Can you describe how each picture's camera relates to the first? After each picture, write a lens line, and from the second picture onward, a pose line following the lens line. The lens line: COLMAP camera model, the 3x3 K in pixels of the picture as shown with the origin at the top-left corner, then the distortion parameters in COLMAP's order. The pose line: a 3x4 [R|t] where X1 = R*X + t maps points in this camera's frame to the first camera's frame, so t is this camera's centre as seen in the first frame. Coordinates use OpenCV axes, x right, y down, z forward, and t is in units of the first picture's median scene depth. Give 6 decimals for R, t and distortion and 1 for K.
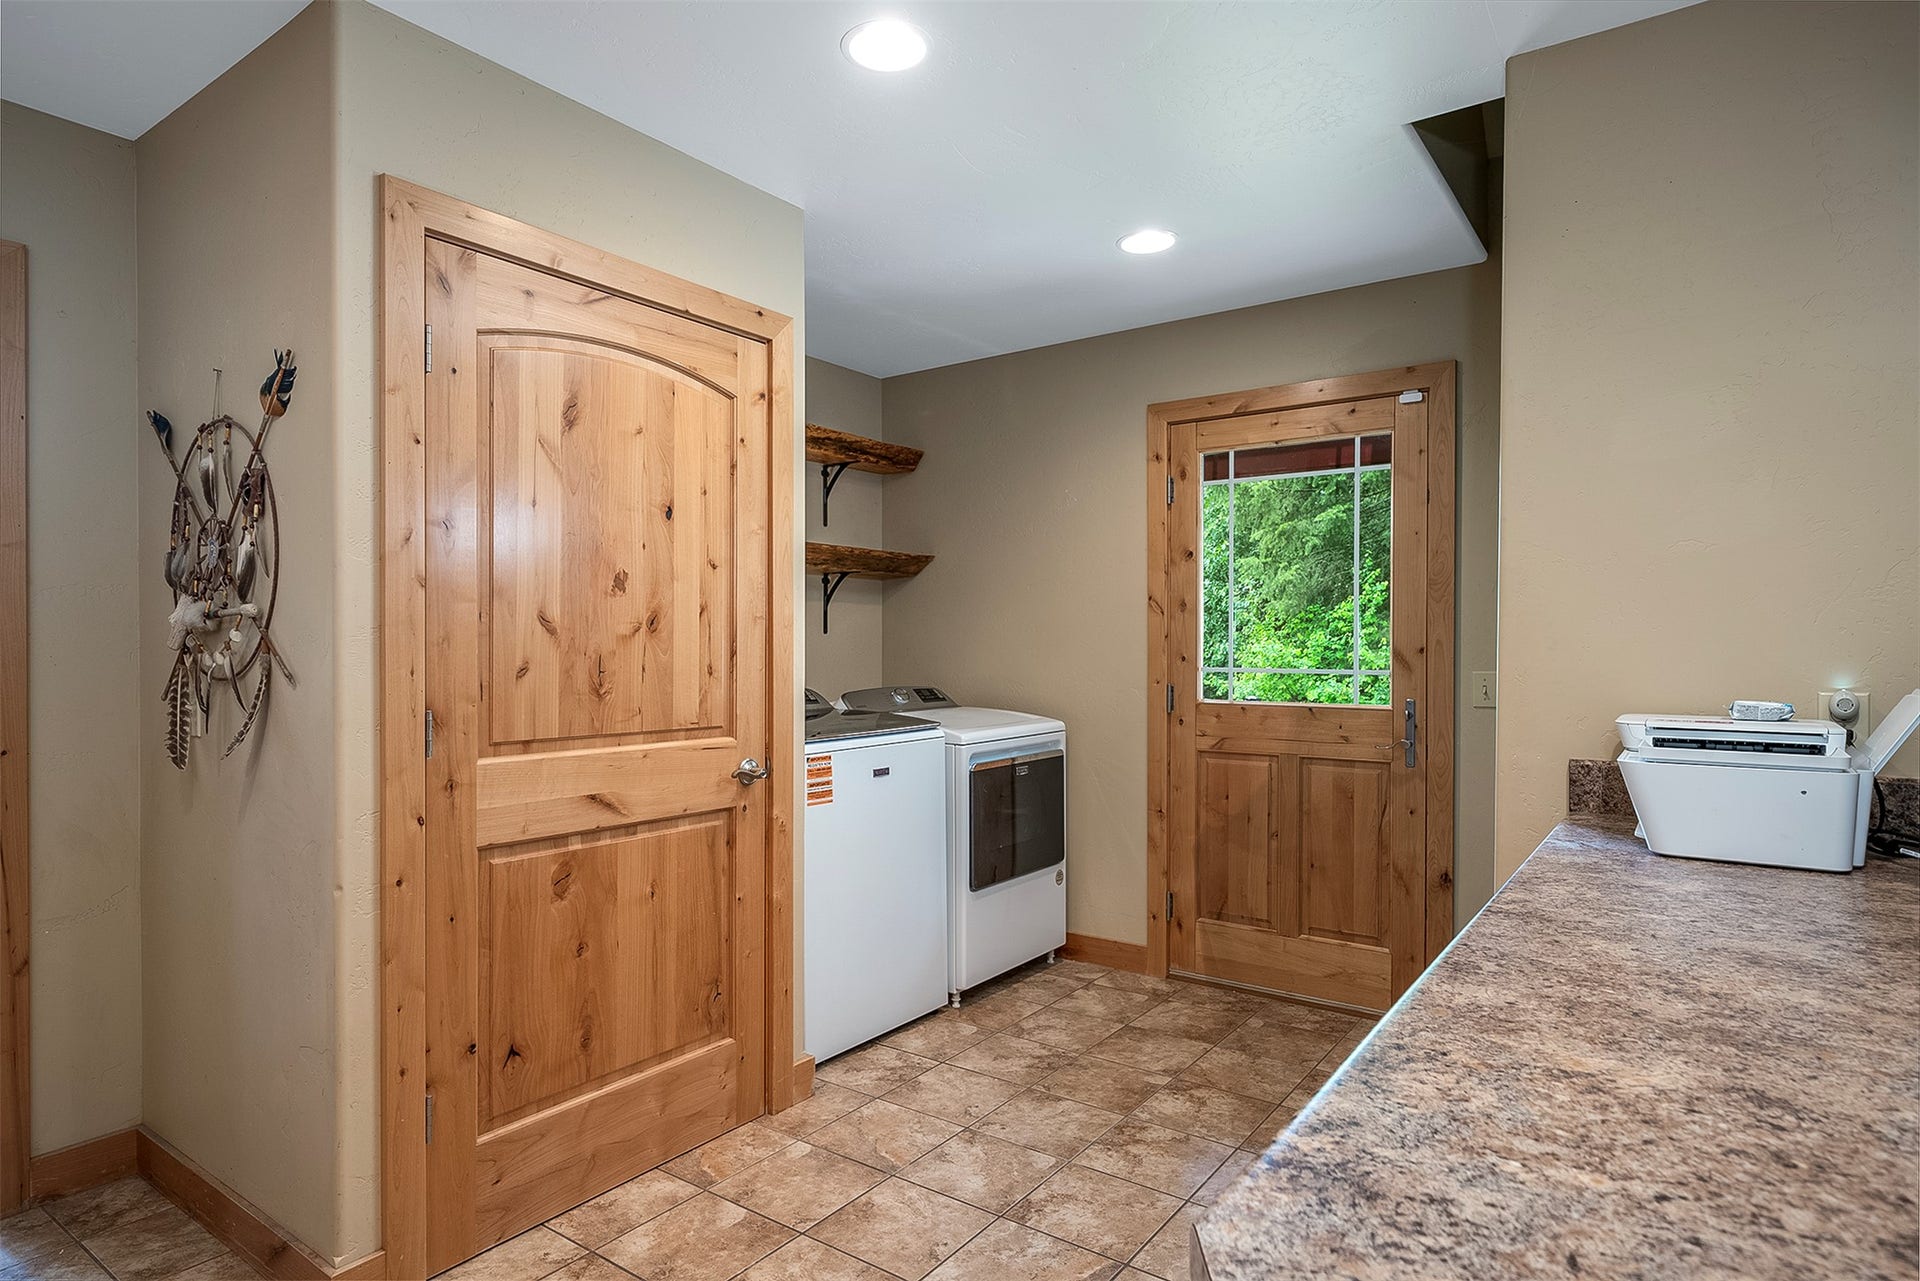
lens RADIAL K [[1062.6, 0, 951.1], [0, 1062.6, 641.1], [0, 0, 1]] dist [0.001252, -0.000275]
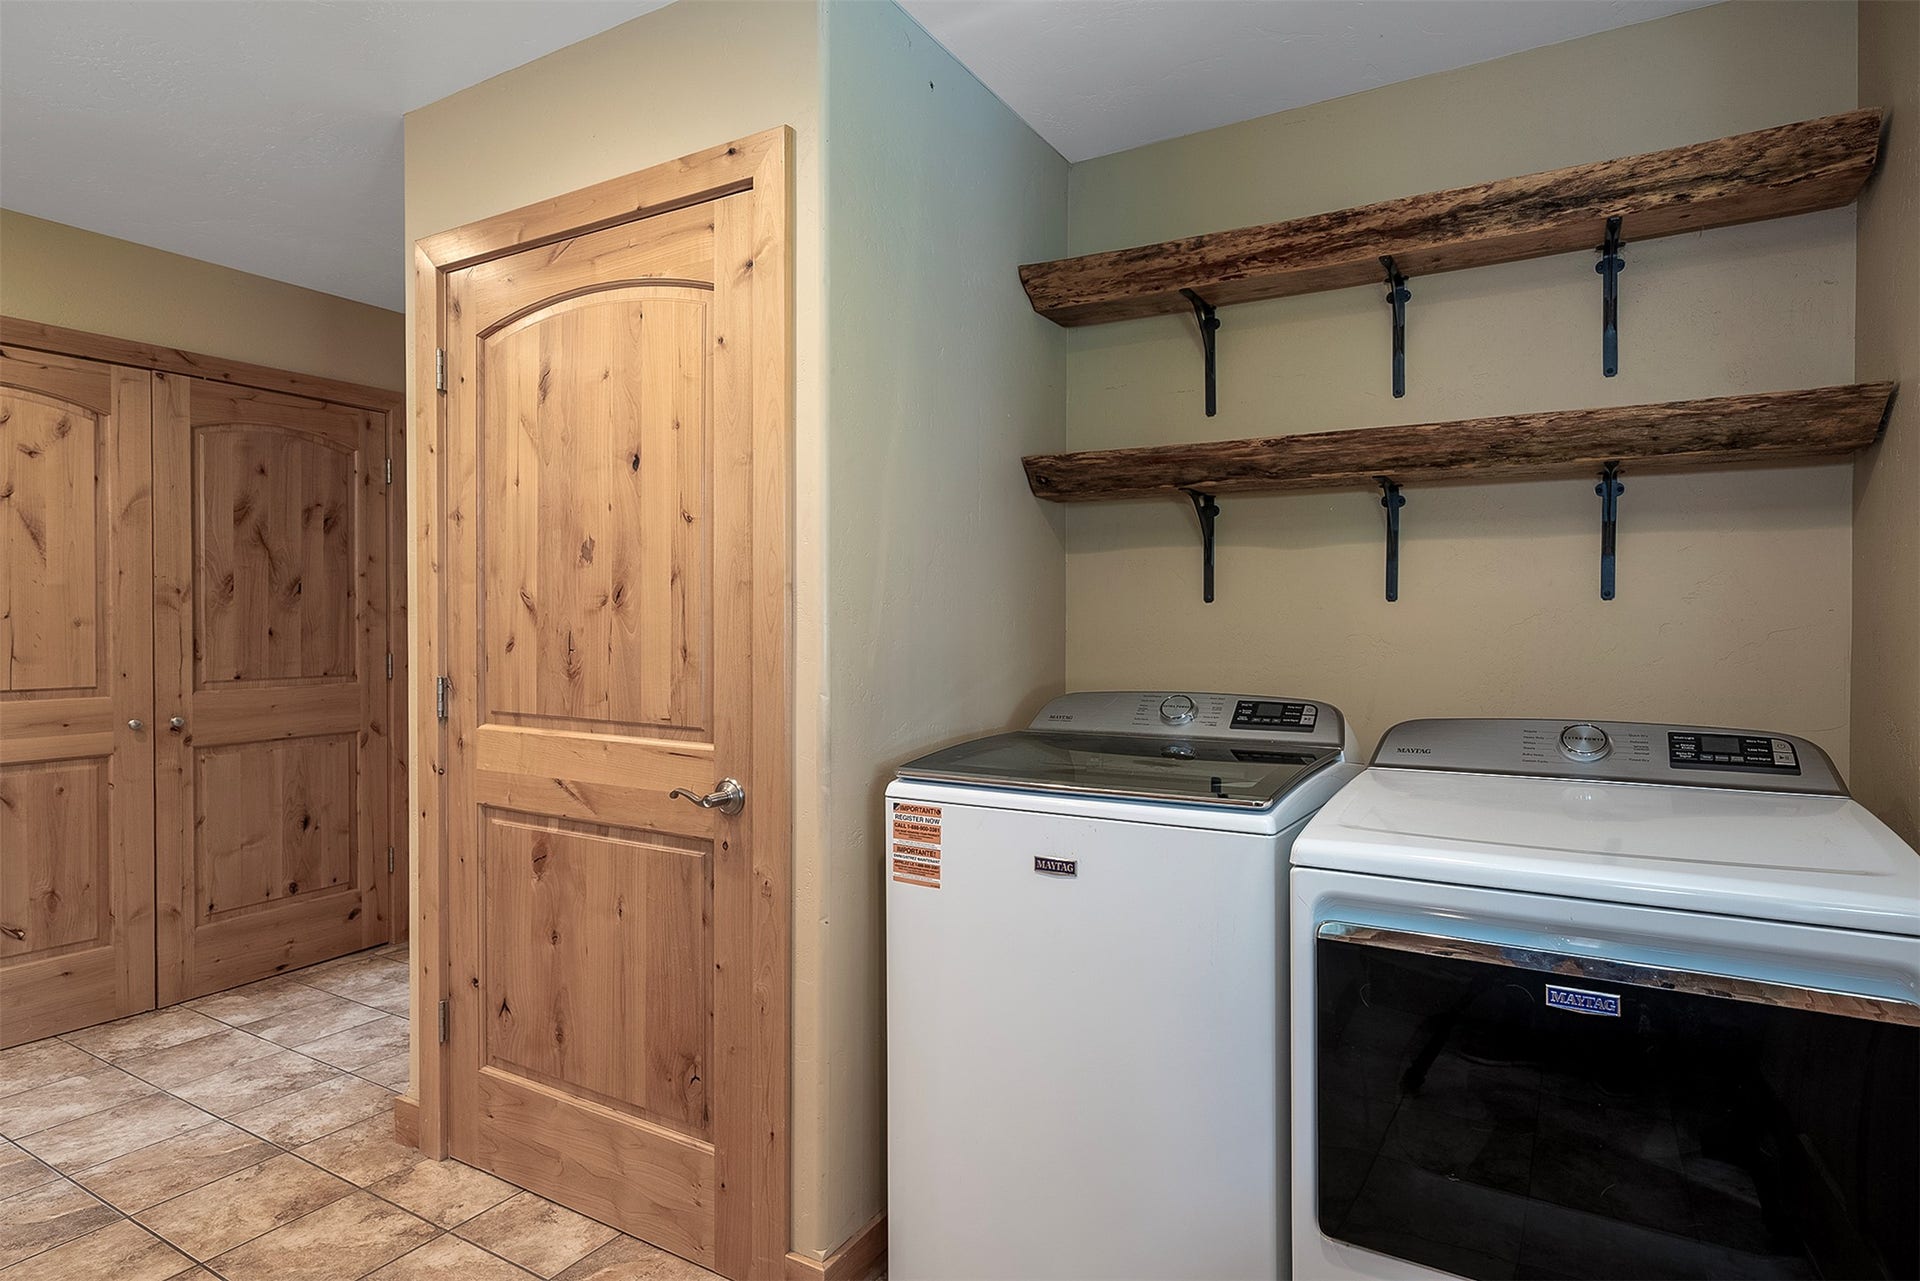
lens RADIAL K [[1010.1, 0, 961.0], [0, 1010.1, 629.4], [0, 0, 1]] dist [0.000307, 0.000236]
pose [[0.095778, 0.005362, -0.995388, 0.555759], [0.001496, 0.999984, 0.005531, 0.006342], [0.995402, -0.002019, 0.095768, 1.196598]]
